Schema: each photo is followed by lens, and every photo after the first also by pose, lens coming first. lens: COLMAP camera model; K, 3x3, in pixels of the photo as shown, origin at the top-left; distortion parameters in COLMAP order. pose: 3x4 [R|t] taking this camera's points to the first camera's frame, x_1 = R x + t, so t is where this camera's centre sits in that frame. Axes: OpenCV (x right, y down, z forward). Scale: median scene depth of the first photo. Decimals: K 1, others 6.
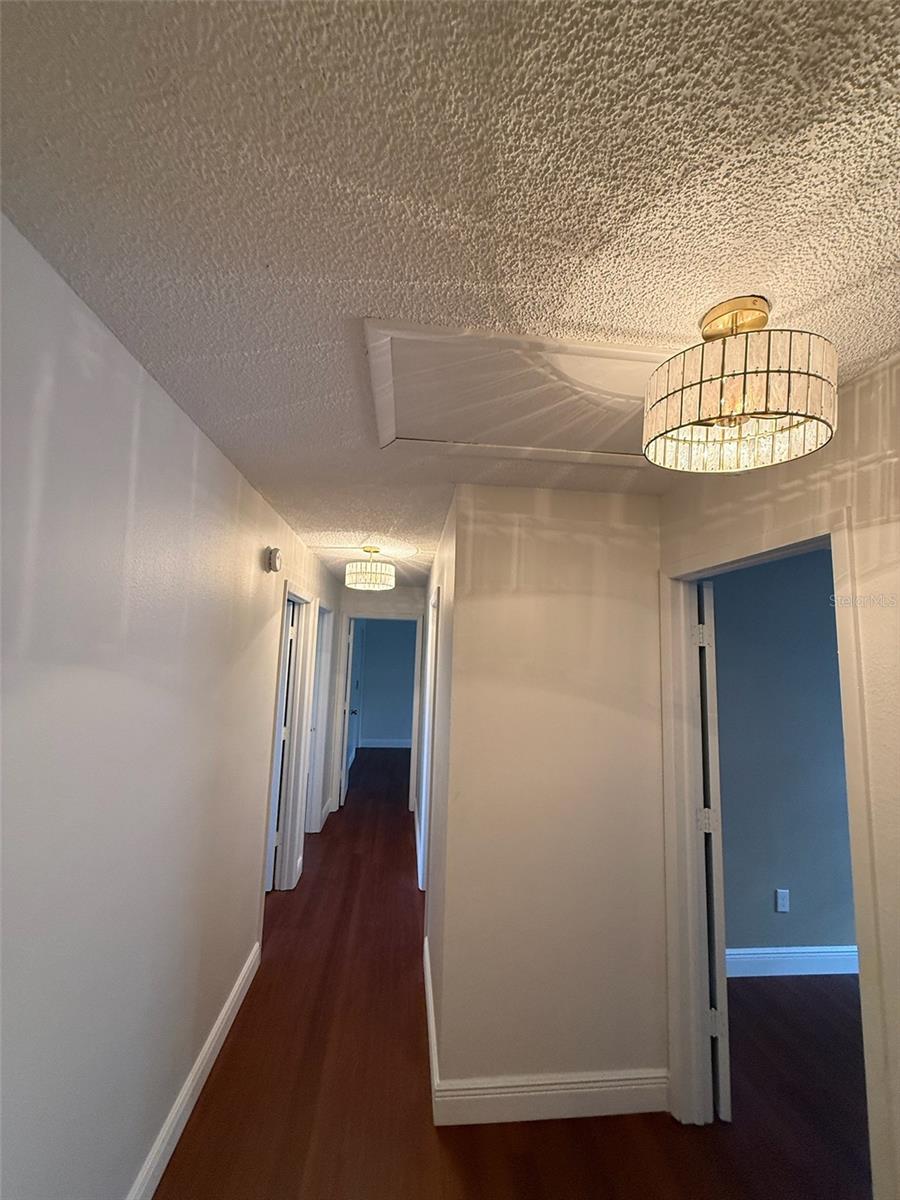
lens RADIAL K [[474.3, 0, 451.8], [0, 474.3, 593.1], [0, 0, 1]] dist [0.001182, -0.000116]
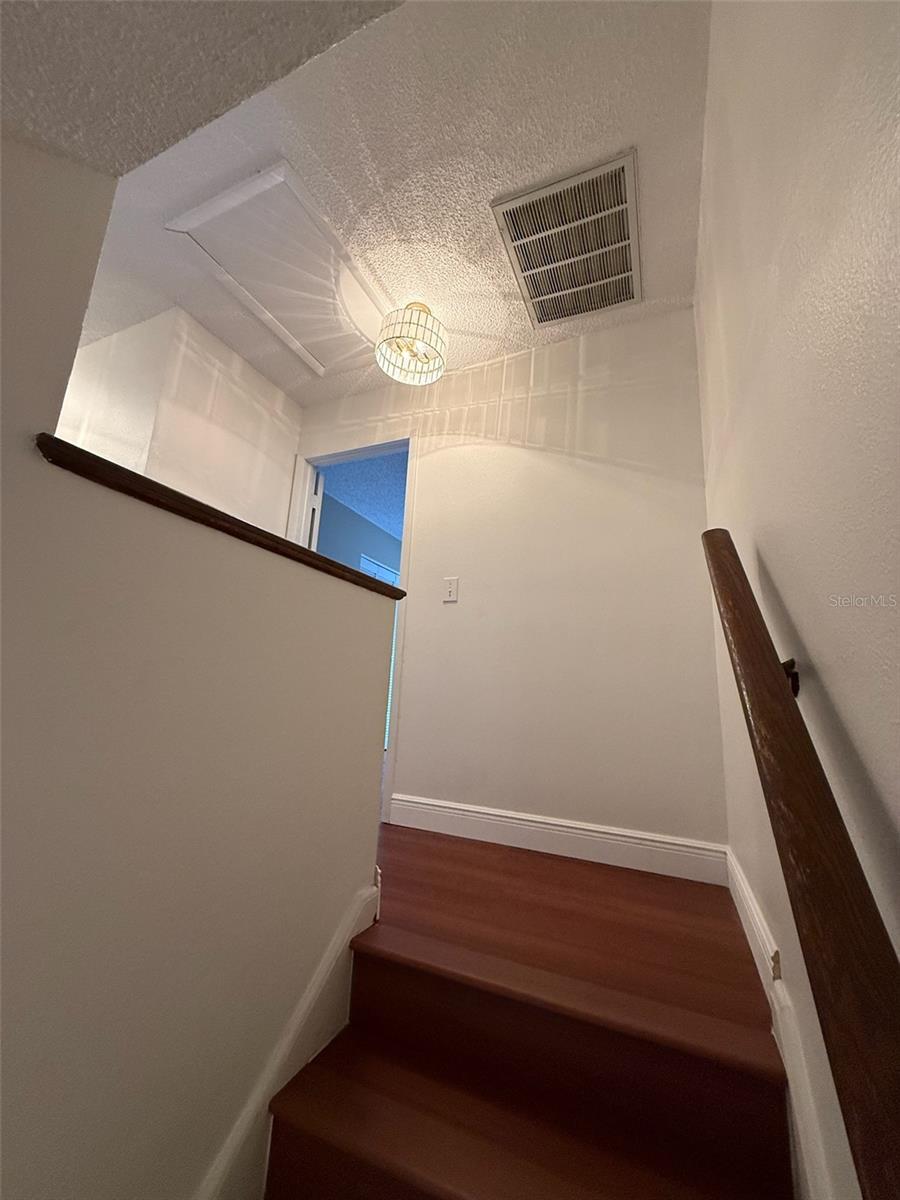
lens RADIAL K [[474.3, 0, 451.8], [0, 474.3, 593.1], [0, 0, 1]] dist [0.001182, -0.000116]
pose [[0.494253, 0.172930, 0.851944, -0.529893], [-0.139840, 0.983068, -0.118417, 0.507163], [-0.857997, -0.060608, 0.510067, -0.202780]]
